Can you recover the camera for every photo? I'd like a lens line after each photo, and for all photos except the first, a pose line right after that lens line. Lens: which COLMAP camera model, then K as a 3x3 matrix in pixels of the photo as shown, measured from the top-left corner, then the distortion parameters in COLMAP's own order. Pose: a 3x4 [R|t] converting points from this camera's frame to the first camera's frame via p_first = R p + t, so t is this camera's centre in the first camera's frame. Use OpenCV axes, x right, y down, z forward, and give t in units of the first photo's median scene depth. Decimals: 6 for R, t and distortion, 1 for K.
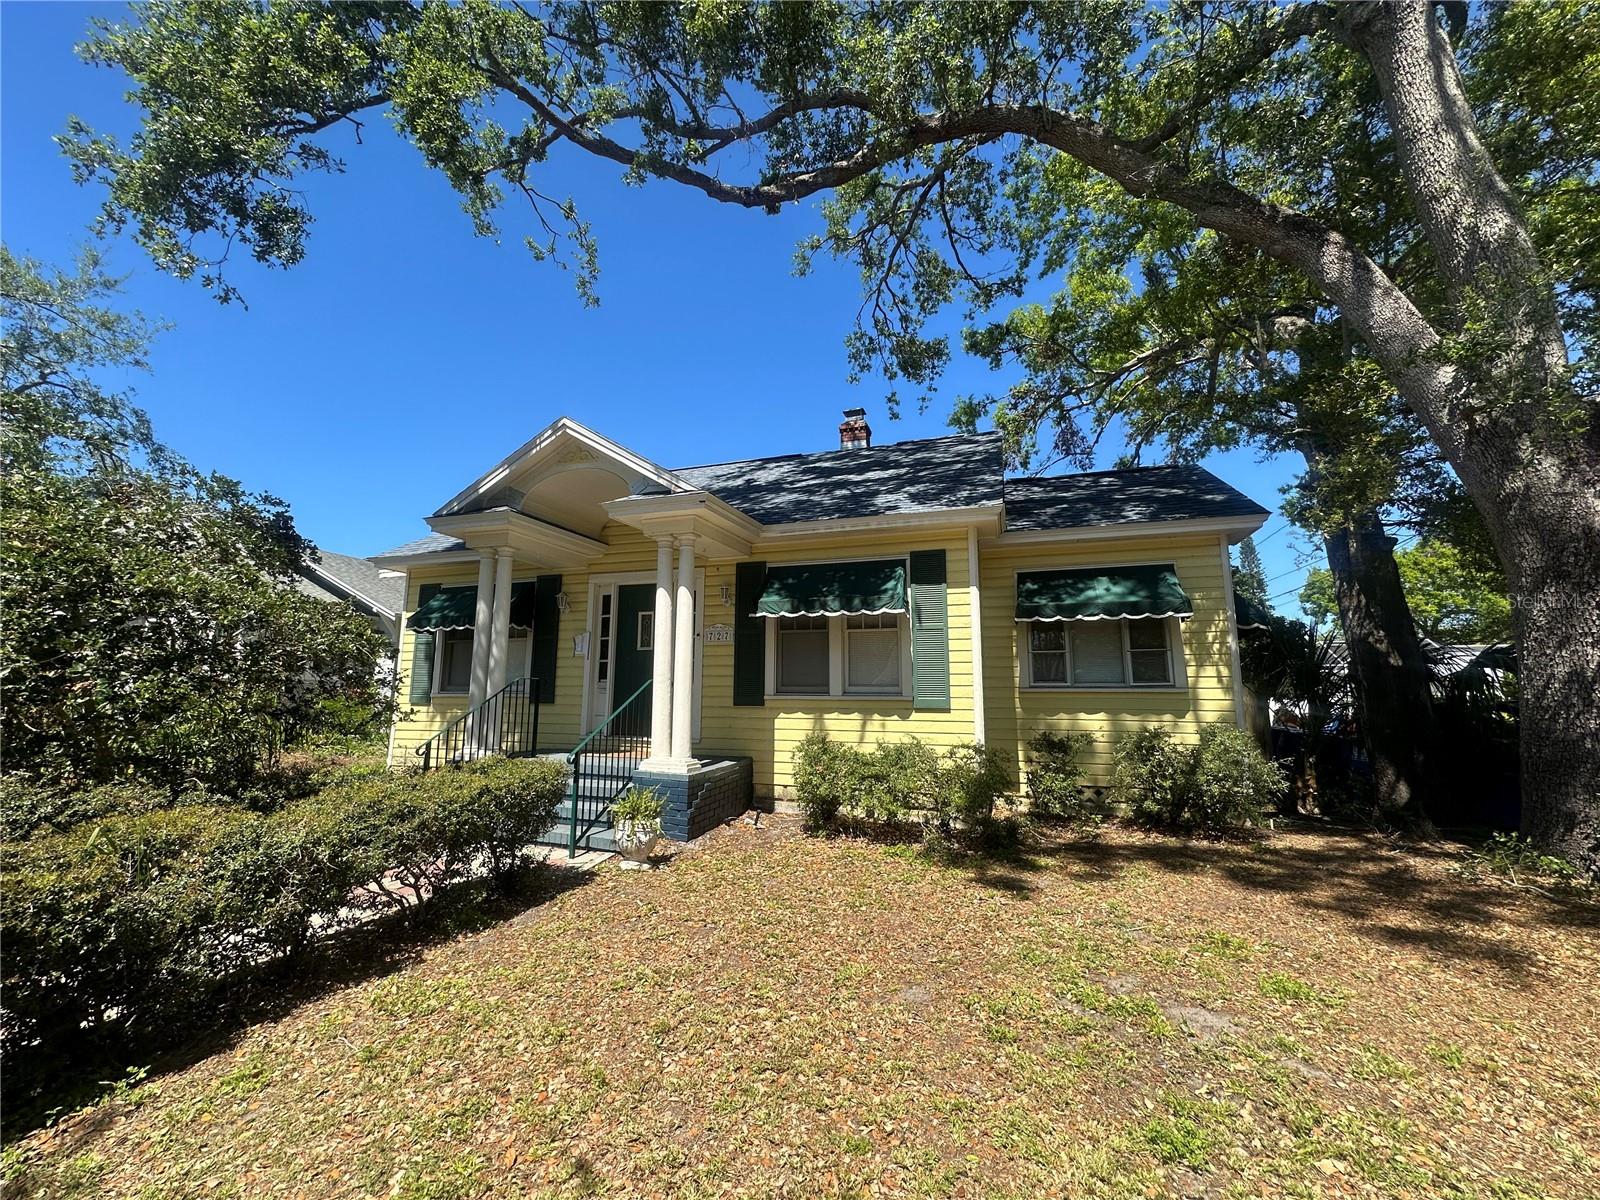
lens RADIAL K [[634.0, 0, 800.0], [0, 634.0, 600.0], [0, 0, 1]] dist [0.011720, 0.000202]
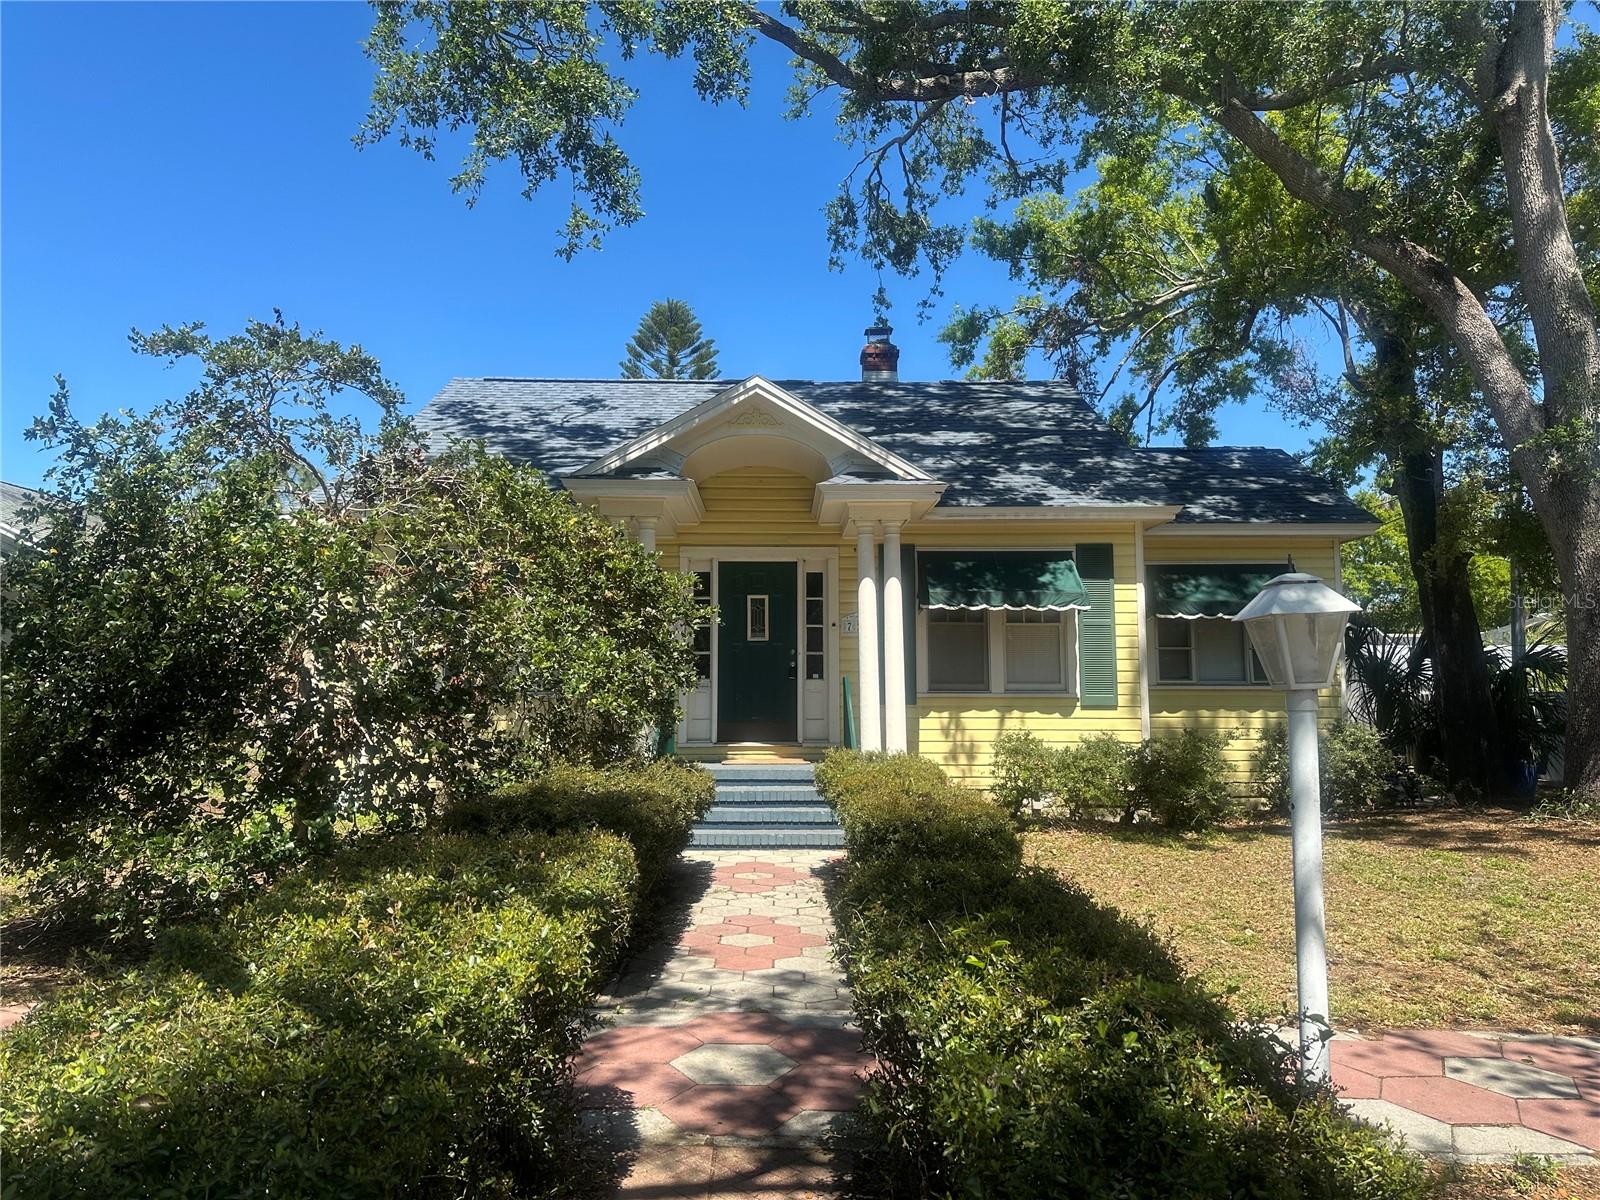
lens RADIAL K [[1122.4, 0, 800.0], [0, 1122.4, 600.0], [0, 0, 1]] dist [0.046982, -0.002443]
pose [[0.943627, 0.023488, 0.330178, -0.748032], [-0.041577, 0.997990, 0.047829, -0.052969], [-0.328390, -0.058860, 0.942706, -0.451338]]
